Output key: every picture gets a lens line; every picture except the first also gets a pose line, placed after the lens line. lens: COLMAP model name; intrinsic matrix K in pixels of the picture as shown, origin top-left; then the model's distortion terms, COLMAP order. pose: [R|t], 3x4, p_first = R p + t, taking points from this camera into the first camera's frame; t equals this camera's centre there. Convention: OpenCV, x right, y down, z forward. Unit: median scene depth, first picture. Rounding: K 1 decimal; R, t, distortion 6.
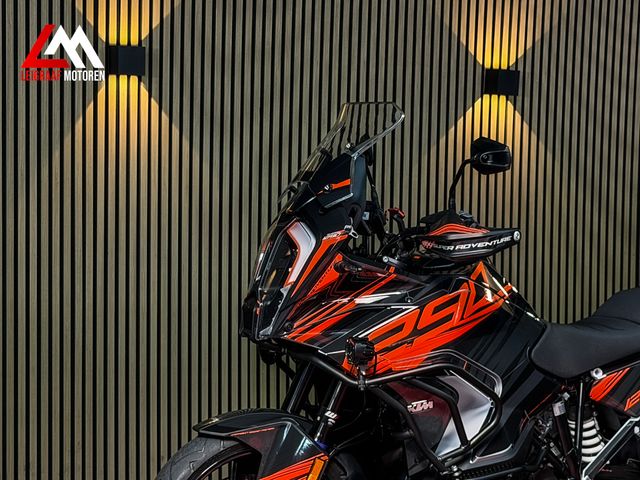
lens RADIAL K [[1393.3, 0, 308.0], [0, 1393.3, 251.0], [0, 0, 1]] dist [0.107551, 0.000000]
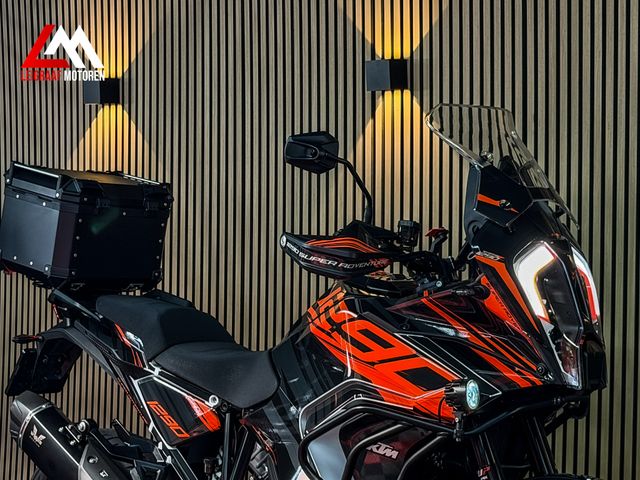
lens RADIAL K [[1468.1, 0, 316.1], [0, 1468.1, 242.5], [0, 0, 1]] dist [0.141072, 0.000000]
pose [[0.394214, 0.020801, -0.918783, 0.771038], [-0.057202, 0.998361, -0.001941, -0.016642], [0.917237, 0.053322, 0.394757, 0.556415]]
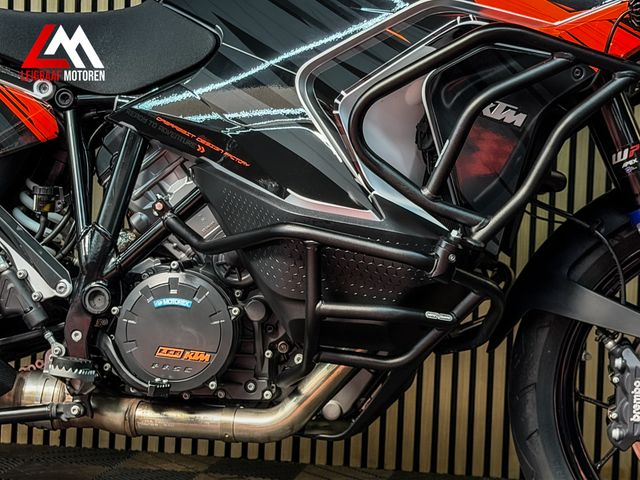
lens RADIAL K [[1468.1, 0, 320.6], [0, 1468.1, 243.3], [0, 0, 1]] dist [0.141072, 0.000000]
pose [[0.802628, 0.044908, -0.594787, 0.369988], [-0.057319, 0.998354, -0.001970, 0.112193], [0.593719, 0.035674, 0.803881, 0.509282]]
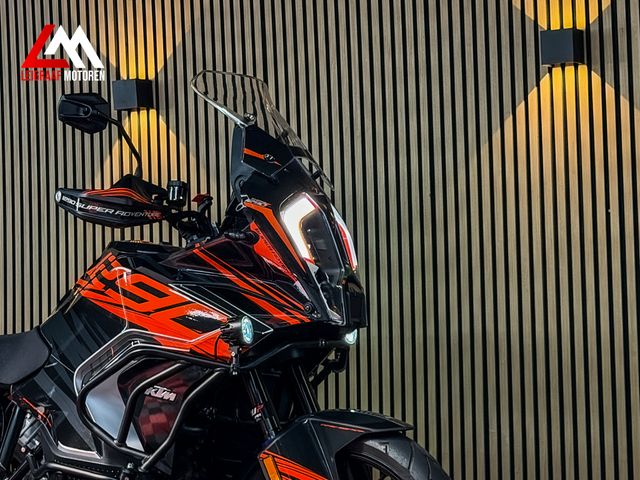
lens RADIAL K [[1468.1, 0, 322.7], [0, 1468.1, 240.7], [0, 0, 1]] dist [0.141072, 0.000000]
pose [[0.572356, -0.076582, -0.816421, 0.785975], [-0.017330, 0.994277, -0.105415, 0.074126], [0.819822, 0.074484, 0.567754, 0.516729]]
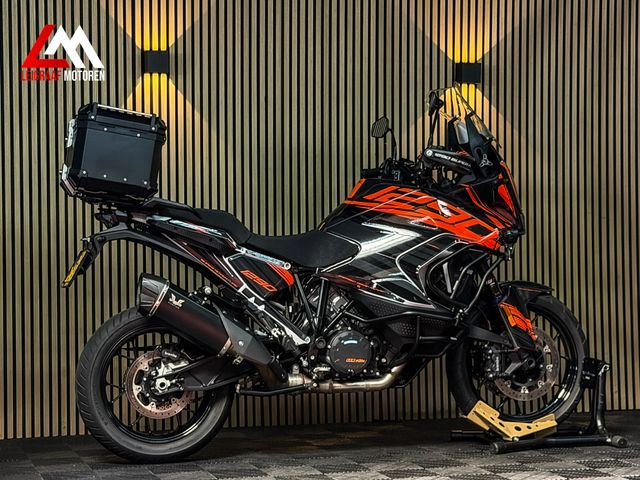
lens RADIAL K [[1468.1, 0, 331.5], [0, 1468.1, 233.6], [0, 0, 1]] dist [0.141072, 0.000000]
pose [[0.985103, -0.022663, -0.170464, 0.269898], [0.011449, 0.997722, -0.066482, 0.122377], [0.171582, 0.063540, 0.983119, -0.345328]]
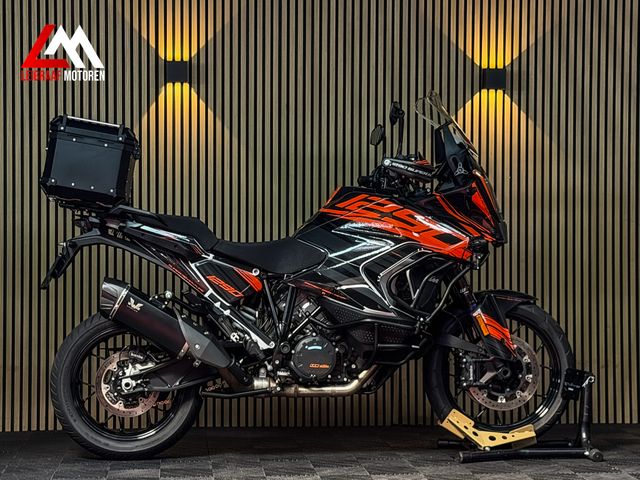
lens RADIAL K [[1468.1, 0, 330.3], [0, 1468.1, 231.1], [0, 0, 1]] dist [0.141072, 0.000000]
pose [[0.937424, -0.012760, -0.347955, 0.514263], [-0.010202, 0.997893, -0.064078, 0.112622], [0.348040, 0.063618, 0.935319, -0.301876]]
